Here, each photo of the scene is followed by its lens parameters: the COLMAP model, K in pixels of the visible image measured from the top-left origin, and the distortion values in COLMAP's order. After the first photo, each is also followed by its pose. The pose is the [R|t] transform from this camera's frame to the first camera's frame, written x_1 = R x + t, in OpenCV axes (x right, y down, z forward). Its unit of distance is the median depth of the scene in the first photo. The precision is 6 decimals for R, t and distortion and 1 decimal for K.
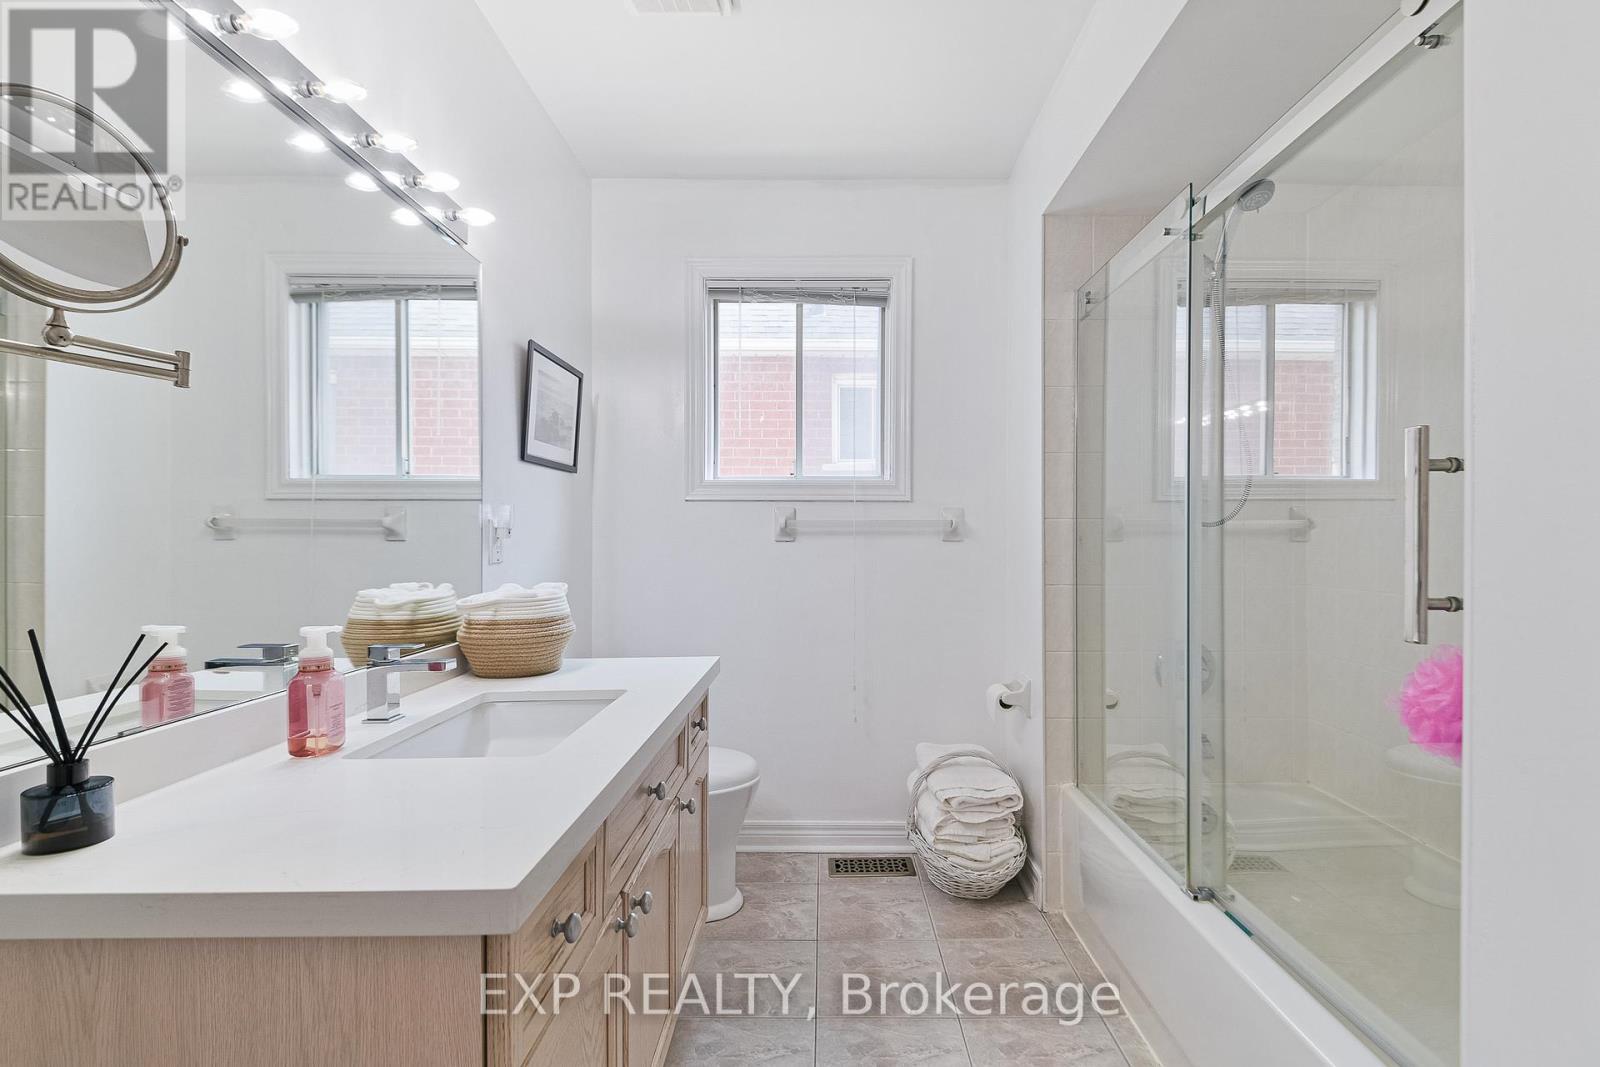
lens RADIAL K [[754.1, 0, 802.7], [0, 754.1, 538.3], [0, 0, 1]] dist [0.022688, -0.007356]
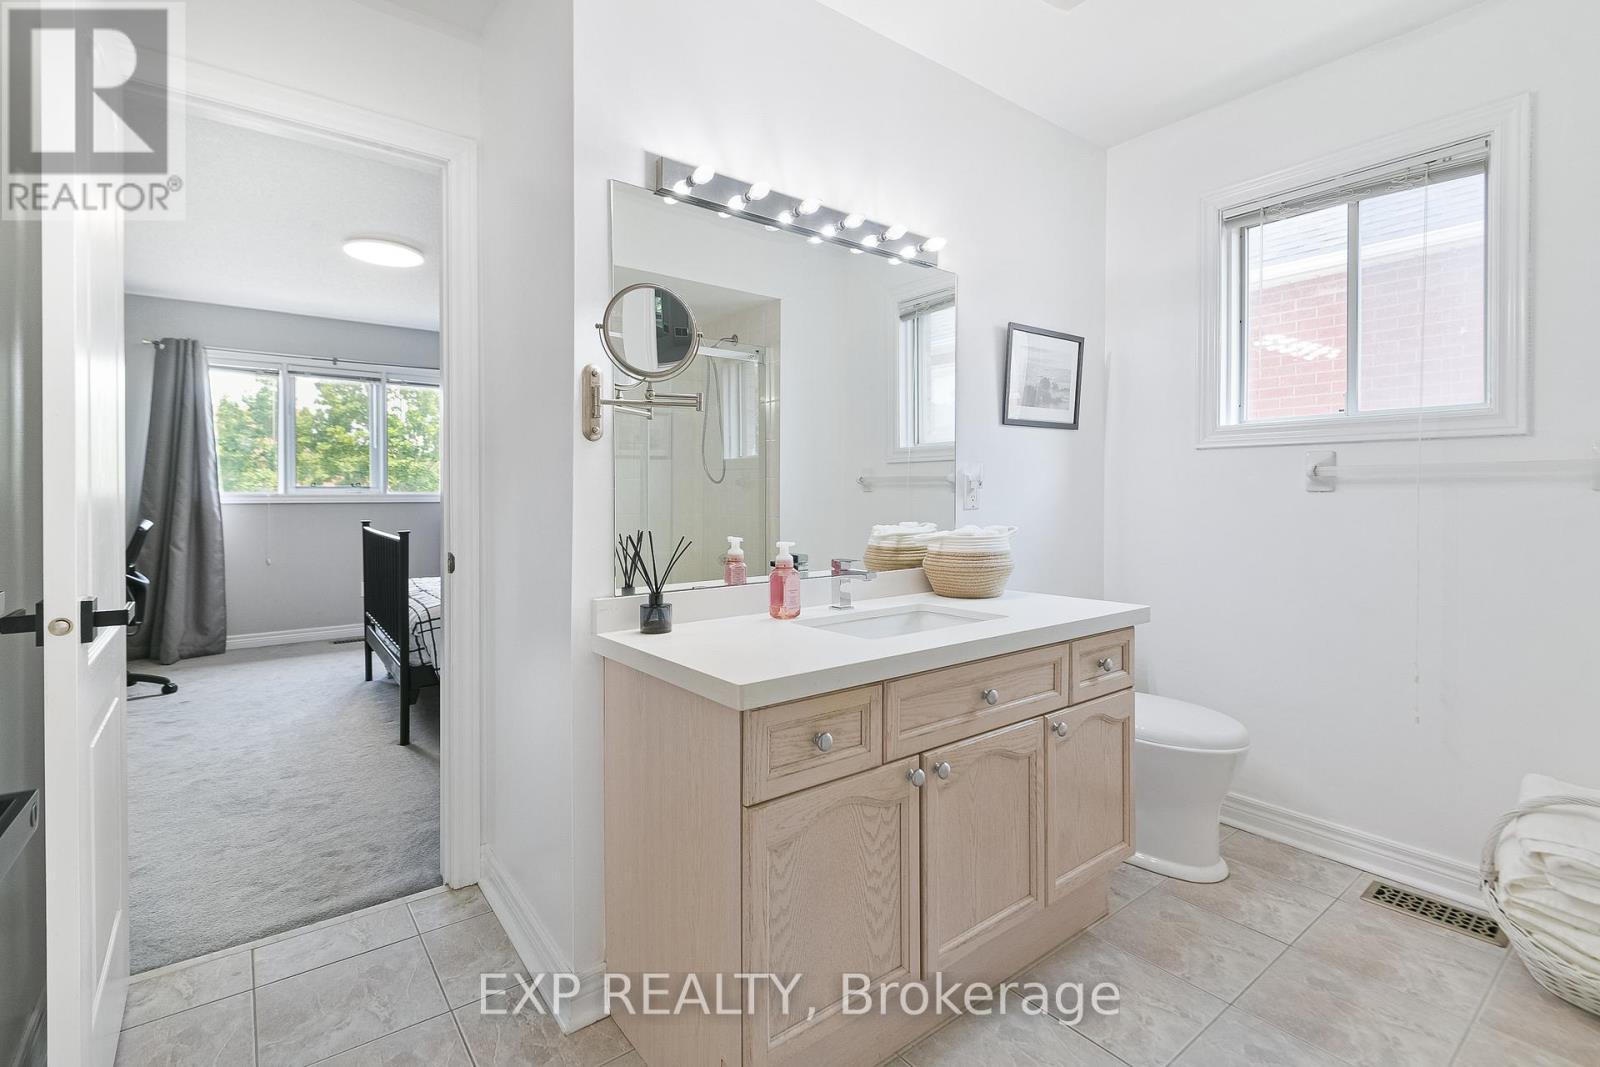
lens RADIAL K [[754.1, 0, 805.3], [0, 754.1, 497.9], [0, 0, 1]] dist [0.022688, -0.007356]
pose [[0.607390, 0.002451, -0.794400, 0.343337], [0.003274, 0.999979, 0.005589, 0.005478], [0.794397, -0.005995, 0.607369, 0.019861]]
